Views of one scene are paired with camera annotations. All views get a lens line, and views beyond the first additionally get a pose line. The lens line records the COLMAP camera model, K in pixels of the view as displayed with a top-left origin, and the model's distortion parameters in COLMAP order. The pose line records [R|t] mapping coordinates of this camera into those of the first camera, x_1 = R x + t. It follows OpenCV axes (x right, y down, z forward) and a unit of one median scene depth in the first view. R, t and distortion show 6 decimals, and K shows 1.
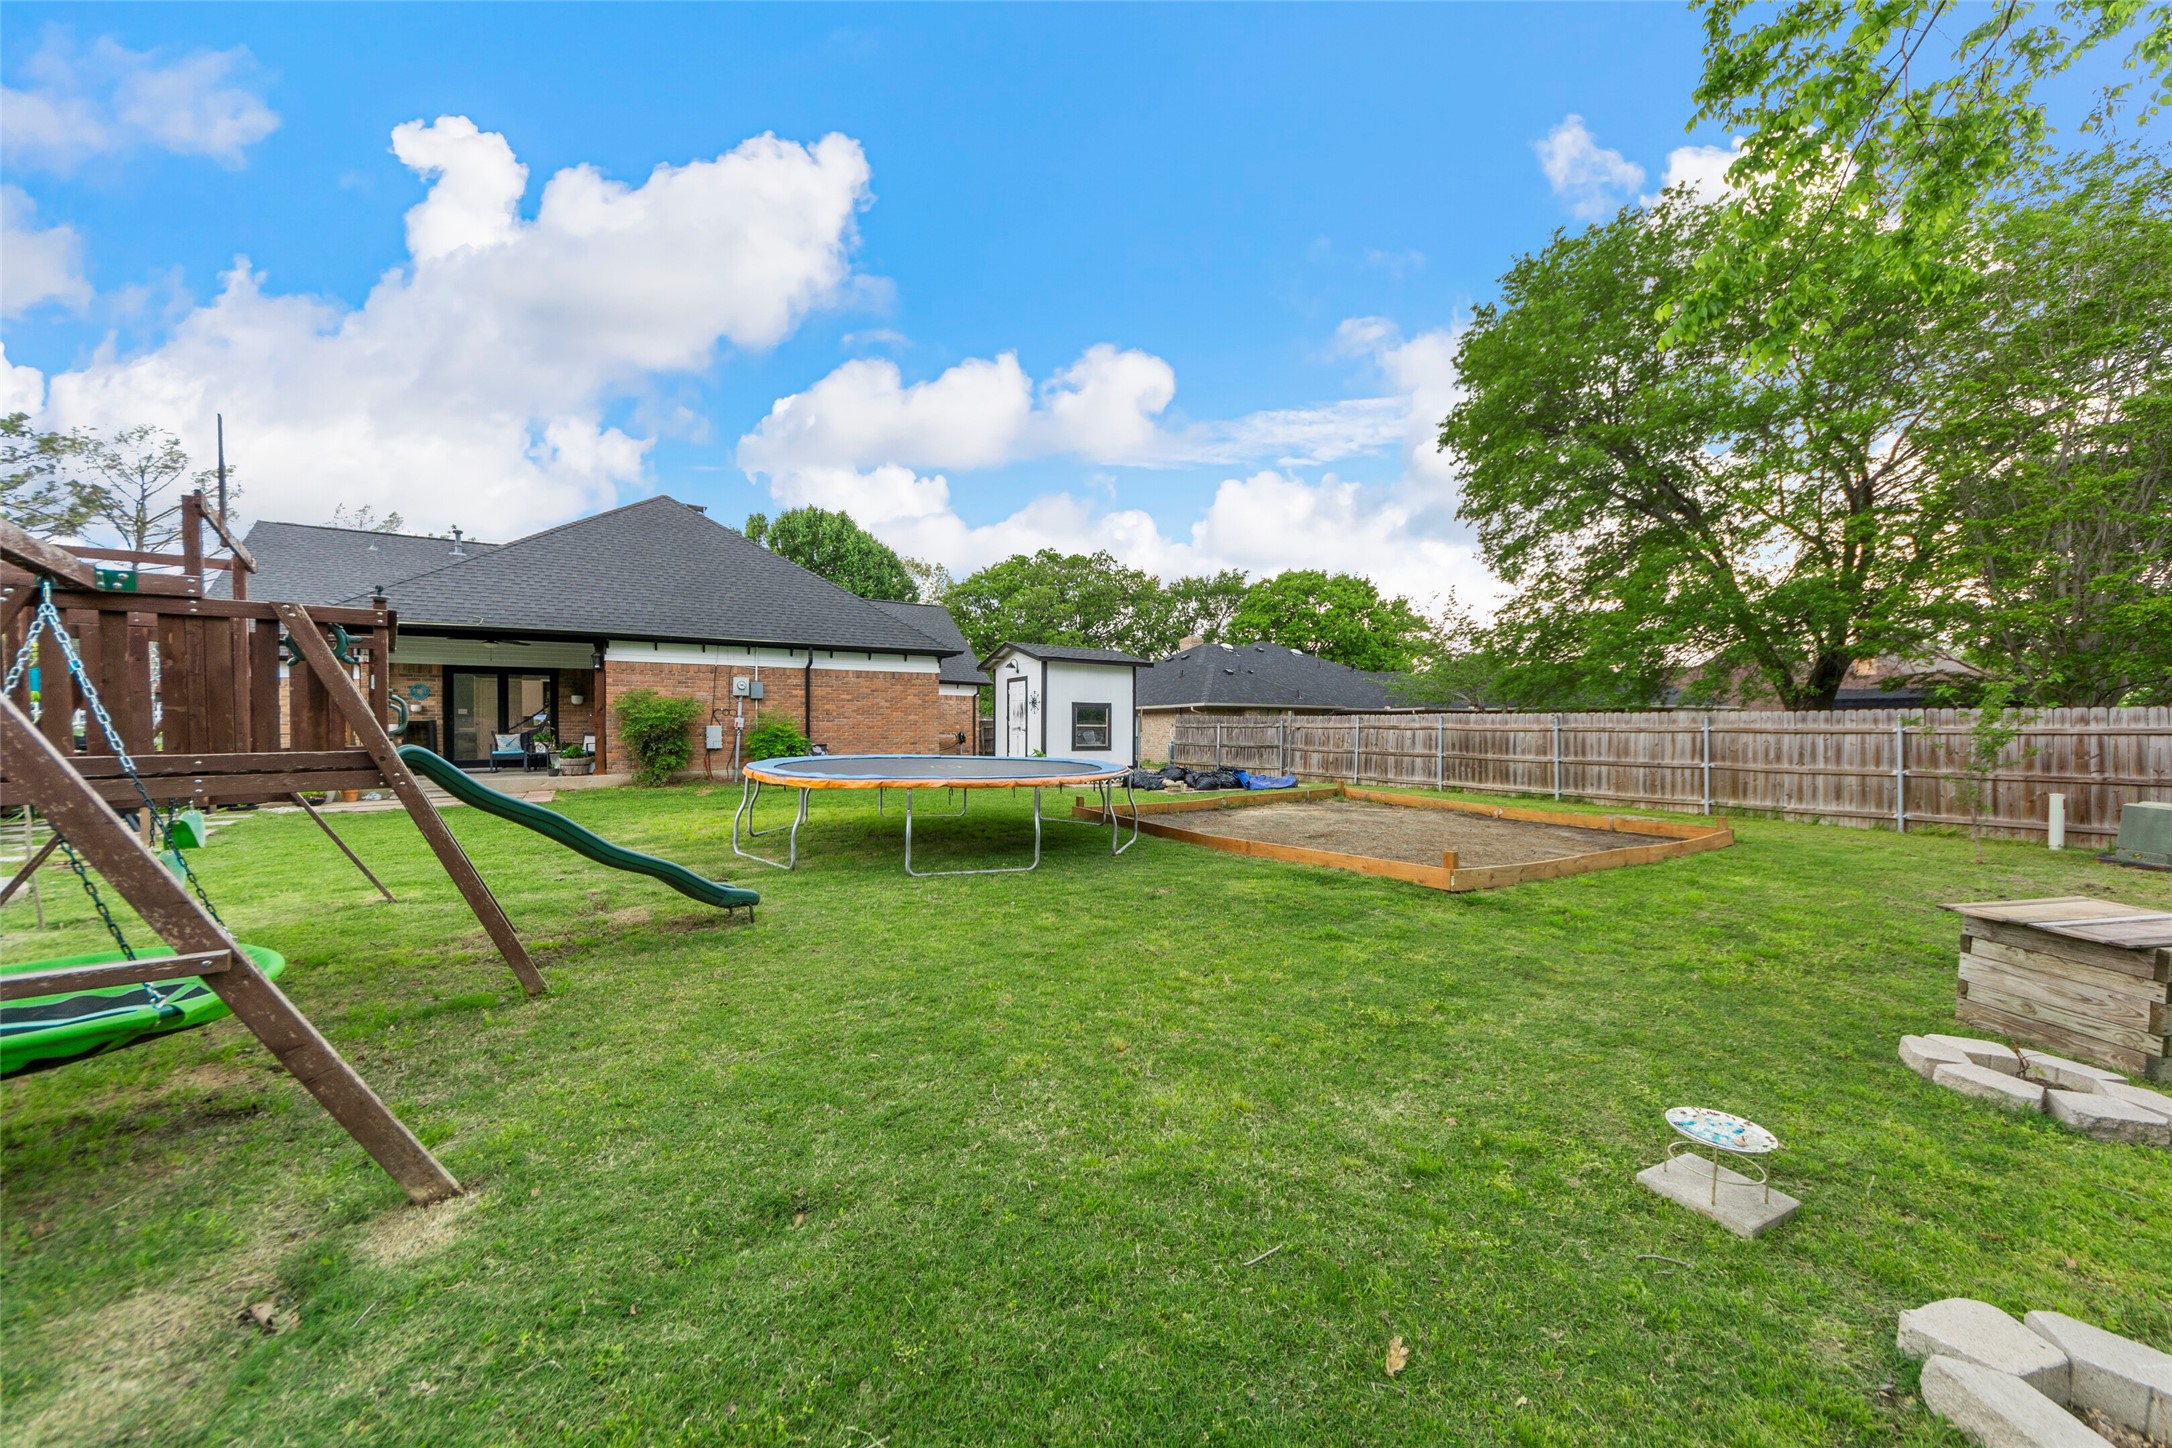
lens RADIAL K [[785.9, 0, 1088.1], [0, 785.9, 733.8], [0, 0, 1]] dist [-0.001911, 0.002671]
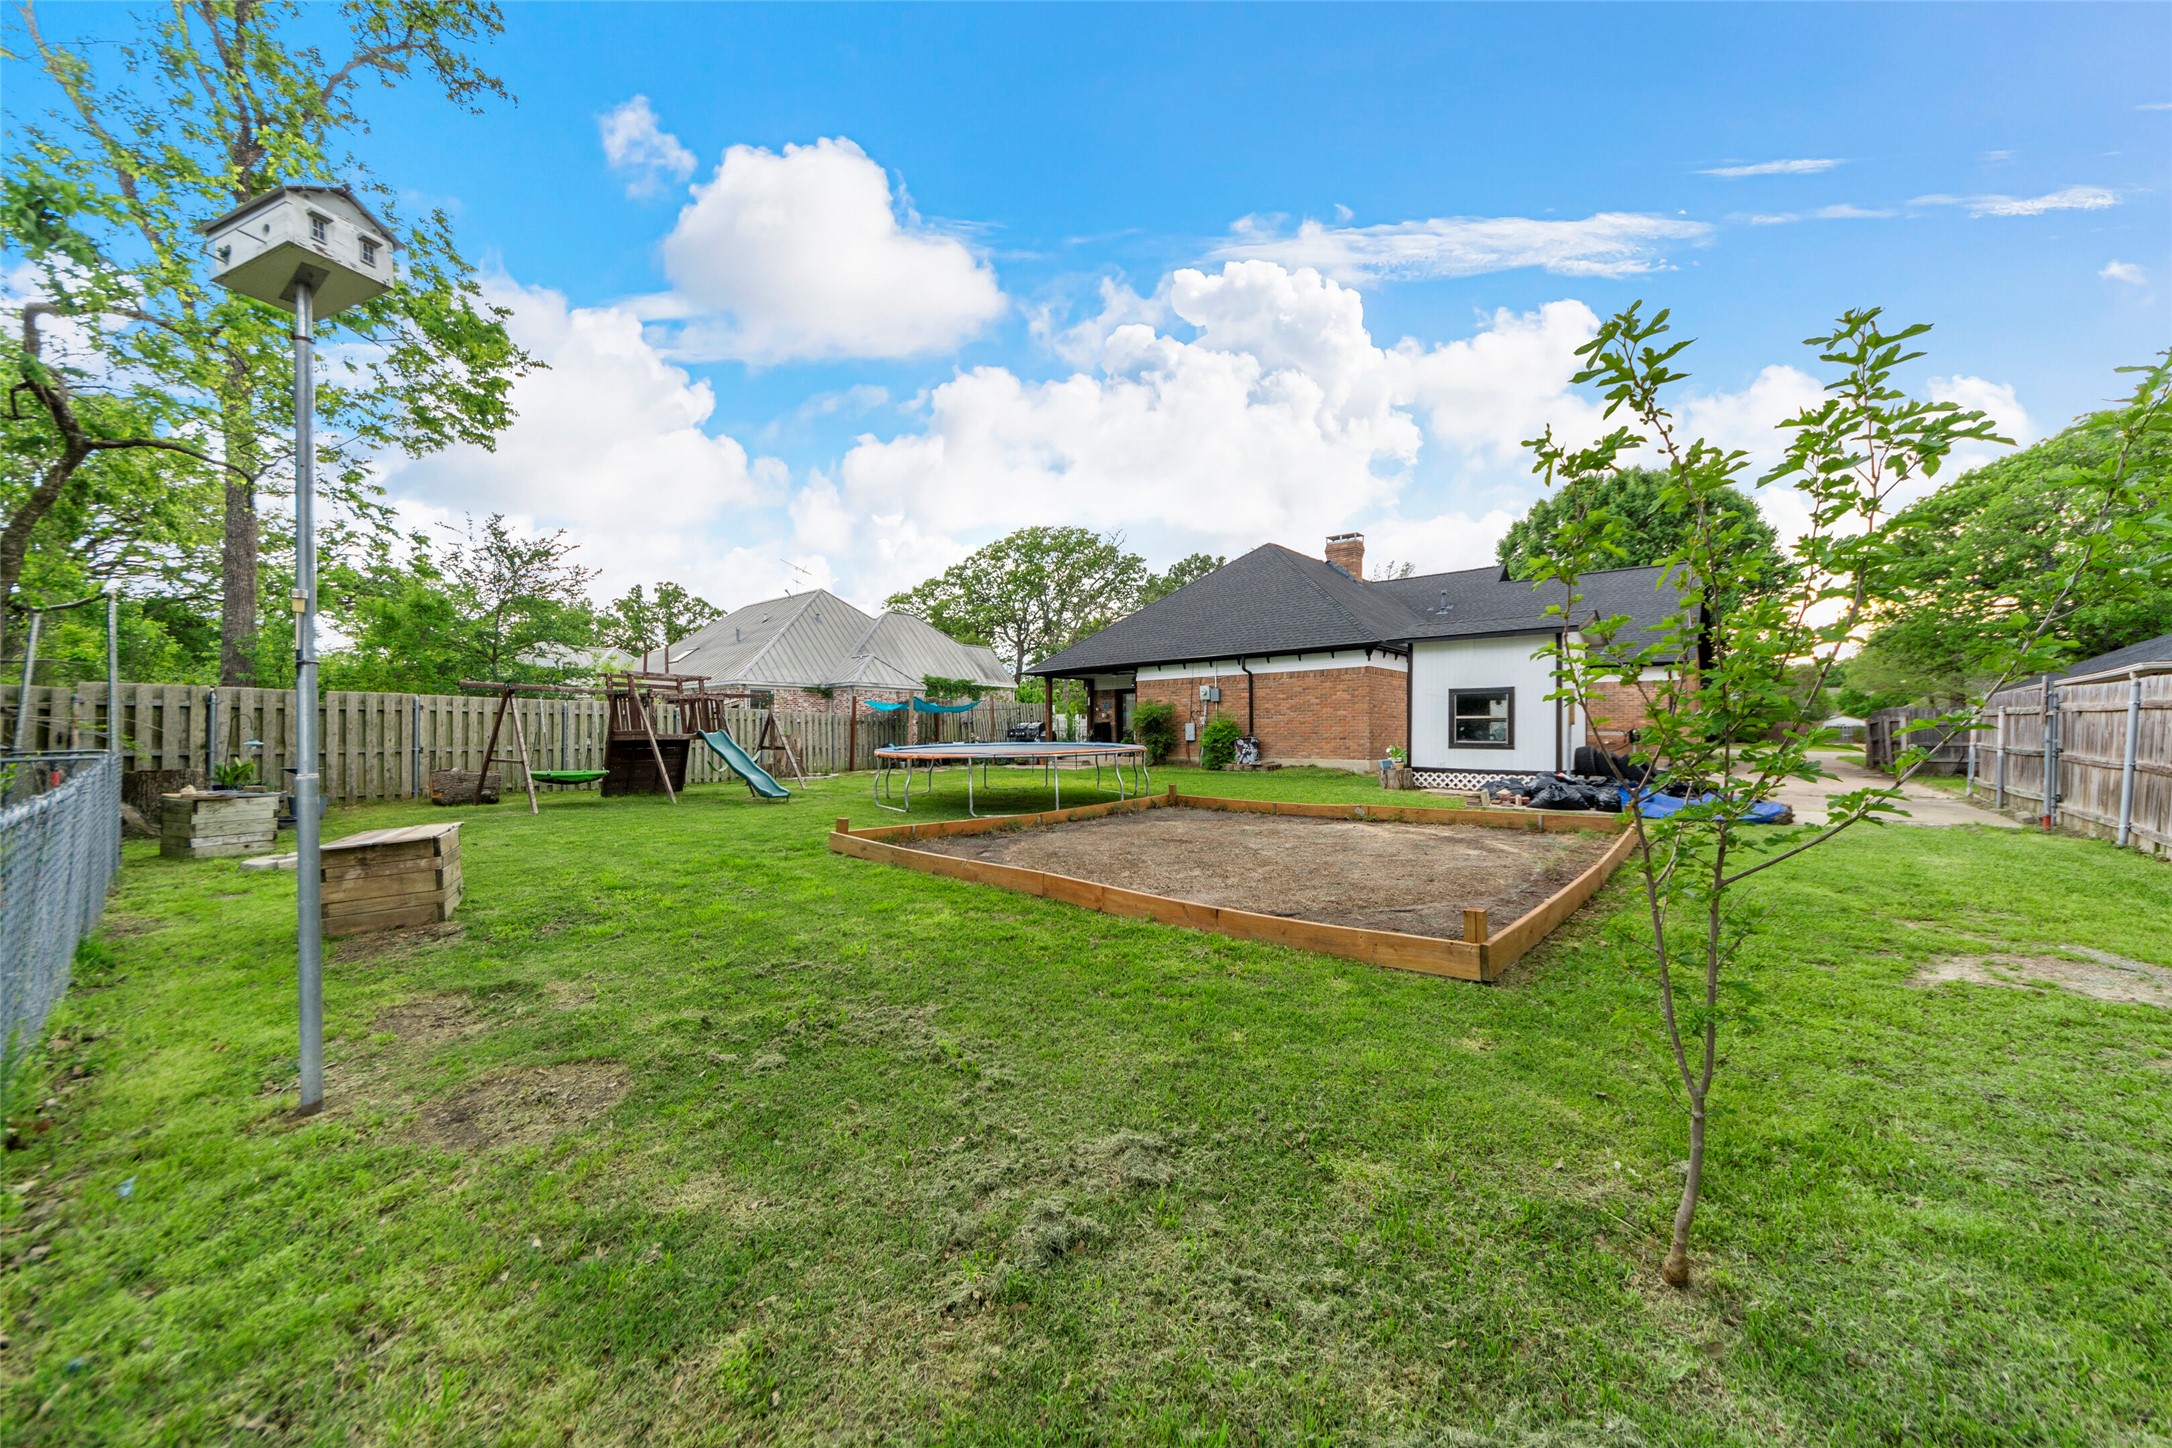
lens RADIAL K [[785.9, 0, 1081.0], [0, 785.9, 730.3], [0, 0, 1]] dist [-0.001911, 0.002671]
pose [[0.272858, -0.003173, -0.962049, 0.754347], [0.006570, 0.999977, -0.001435, 0.001897], [0.962032, -0.005929, 0.272873, 0.455160]]
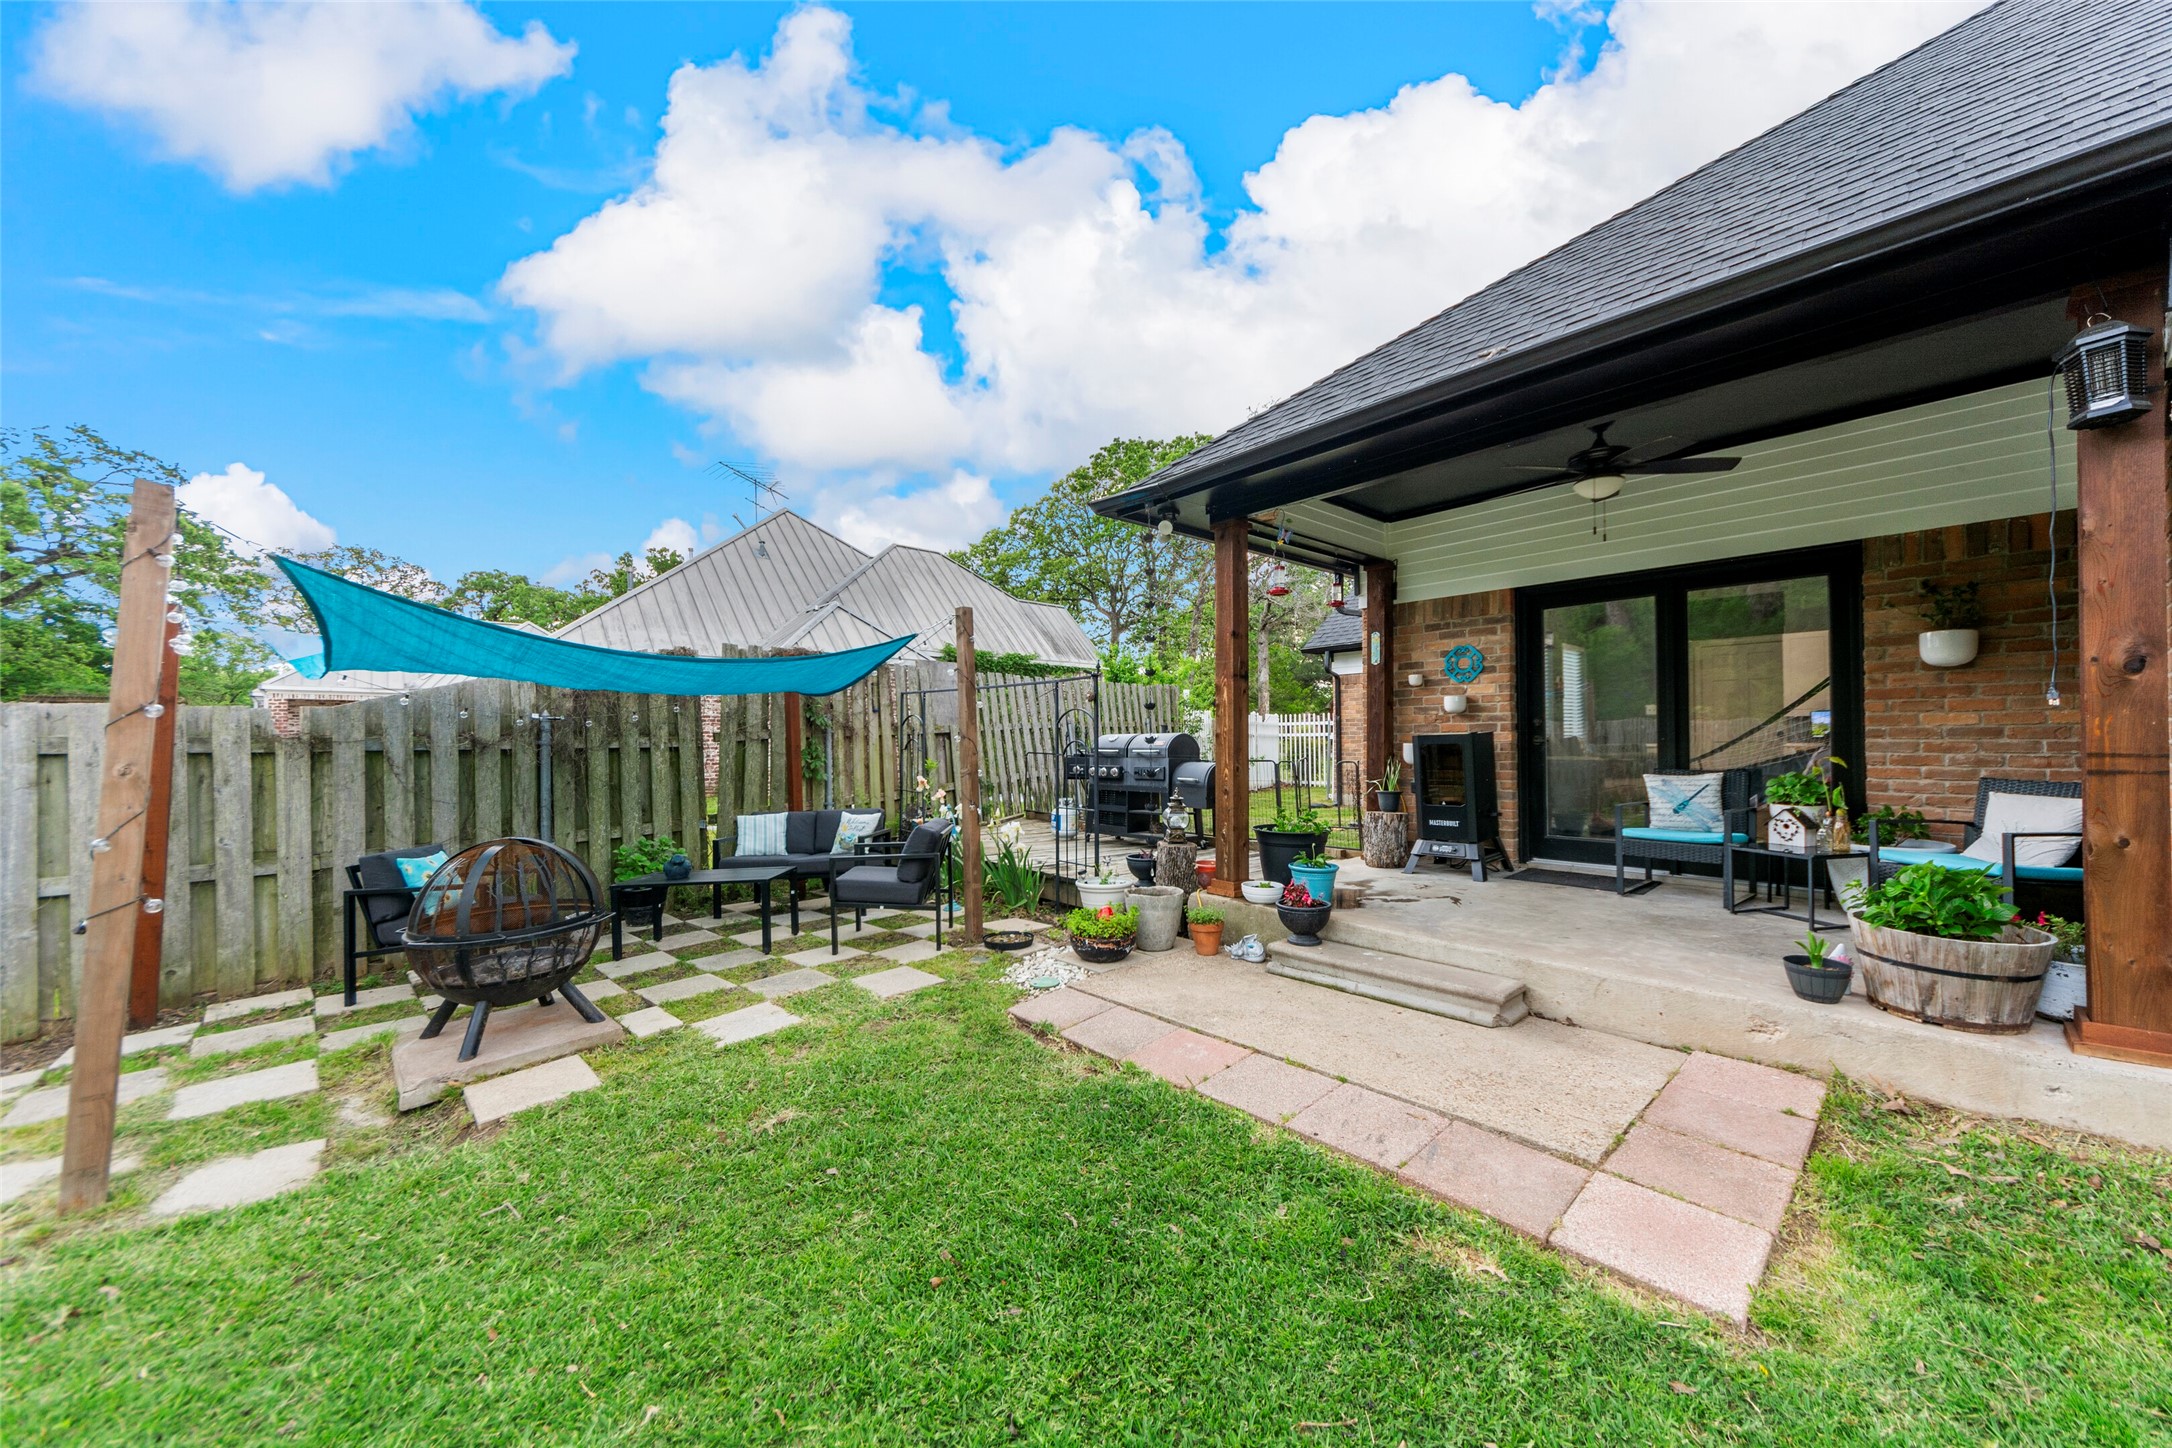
lens RADIAL K [[785.9, 0, 1096.2], [0, 785.9, 727.1], [0, 0, 1]] dist [-0.001911, 0.002671]
pose [[0.170349, -0.009534, -0.985338, -0.464886], [0.011271, 0.999907, -0.007726, -0.019007], [0.985319, -0.009790, 0.170441, 0.712322]]
